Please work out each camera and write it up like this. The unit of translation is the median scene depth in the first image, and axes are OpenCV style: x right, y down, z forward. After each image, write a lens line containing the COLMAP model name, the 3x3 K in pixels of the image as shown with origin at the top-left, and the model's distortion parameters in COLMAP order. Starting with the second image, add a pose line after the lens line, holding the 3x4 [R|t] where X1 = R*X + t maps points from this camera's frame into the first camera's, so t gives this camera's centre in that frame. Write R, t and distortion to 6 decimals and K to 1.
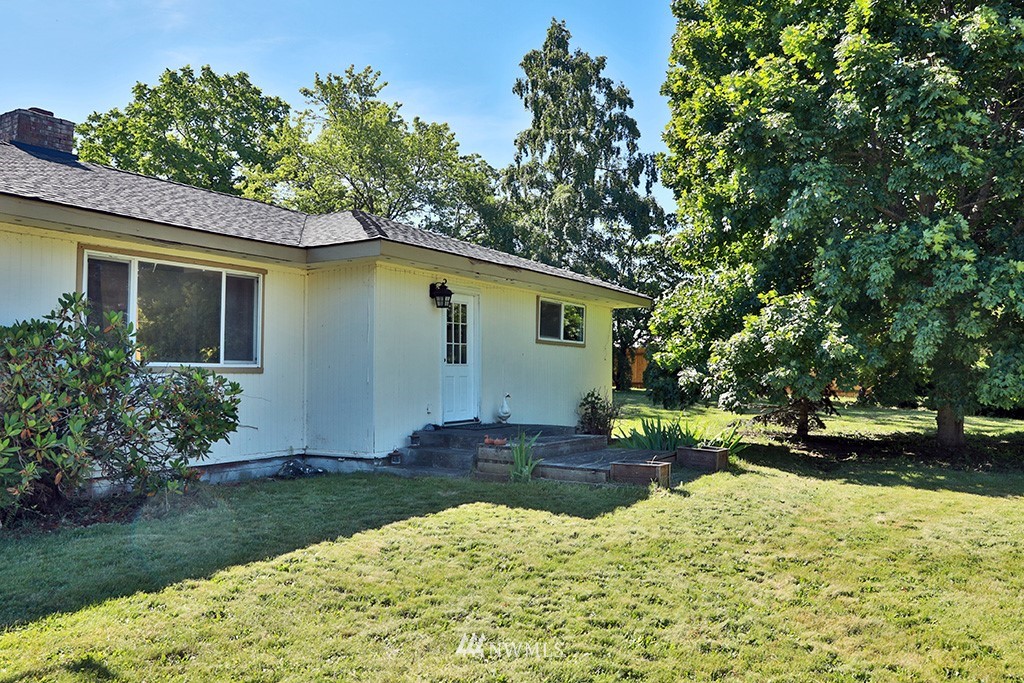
lens RADIAL K [[854.7, 0, 515.6], [0, 854.7, 338.5], [0, 0, 1]] dist [-0.004077, 0.004218]
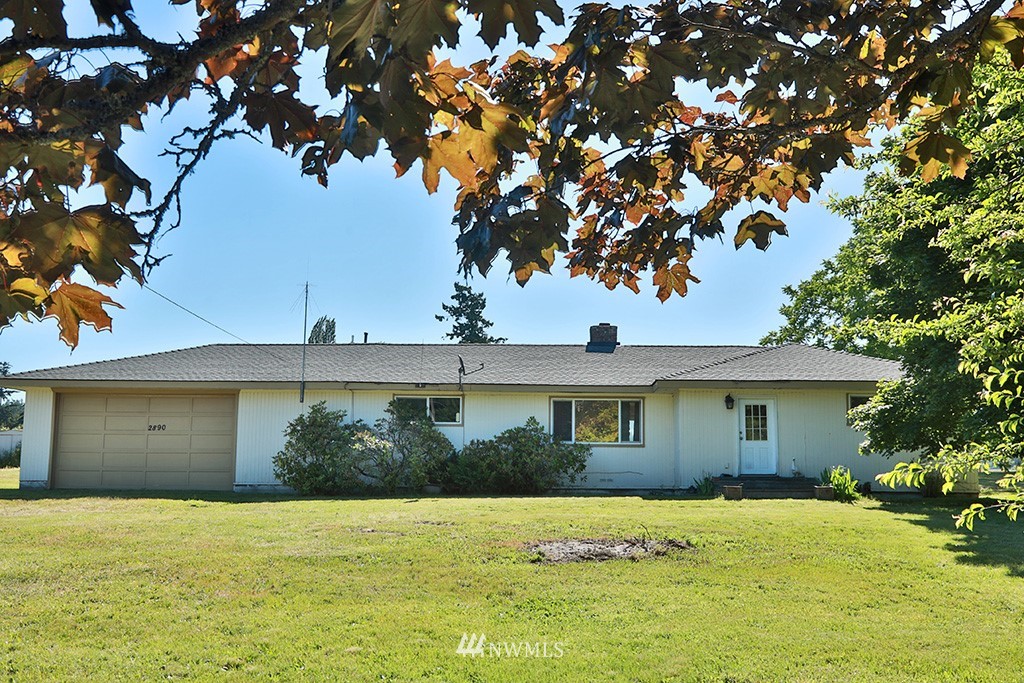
lens RADIAL K [[961.2, 0, 516.5], [0, 961.2, 343.4], [0, 0, 1]] dist [-0.014035, 0.000000]
pose [[0.494573, -0.123357, -0.860338, 1.276774], [0.031059, 0.991753, -0.124345, 0.057882], [0.868581, 0.034777, 0.494326, -0.335296]]
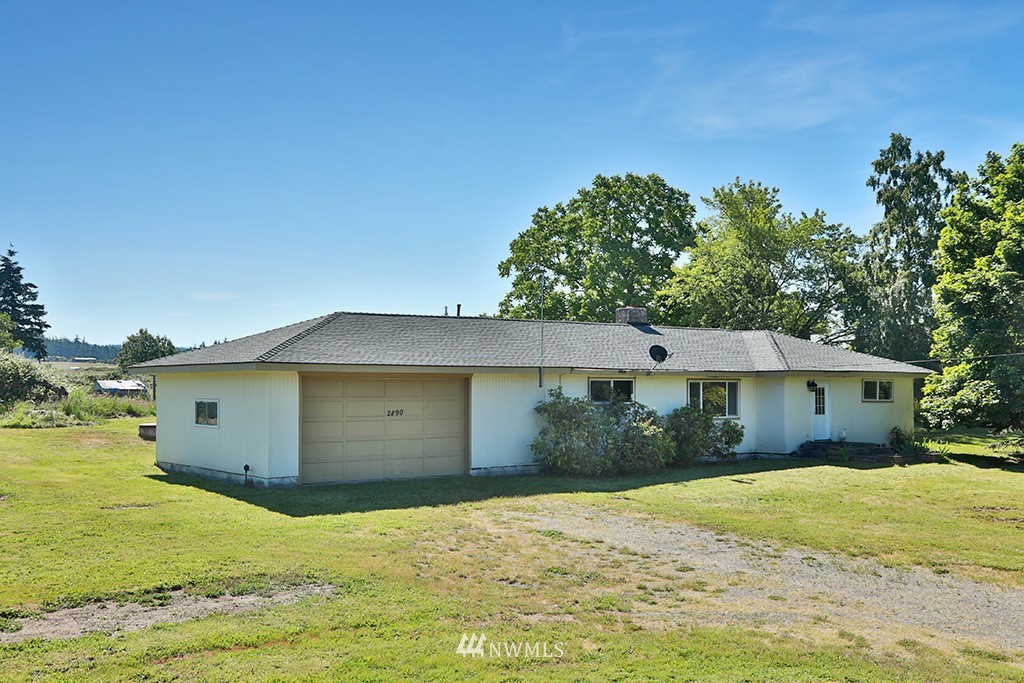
lens RADIAL K [[1045.9, 0, 504.1], [0, 1045.9, 343.2], [0, 0, 1]] dist [-0.044763, 0.000000]
pose [[0.927983, -0.021120, -0.372023, 0.174413], [0.021064, 0.999769, -0.004215, -0.155563], [0.372026, -0.003925, 0.928214, -1.766734]]
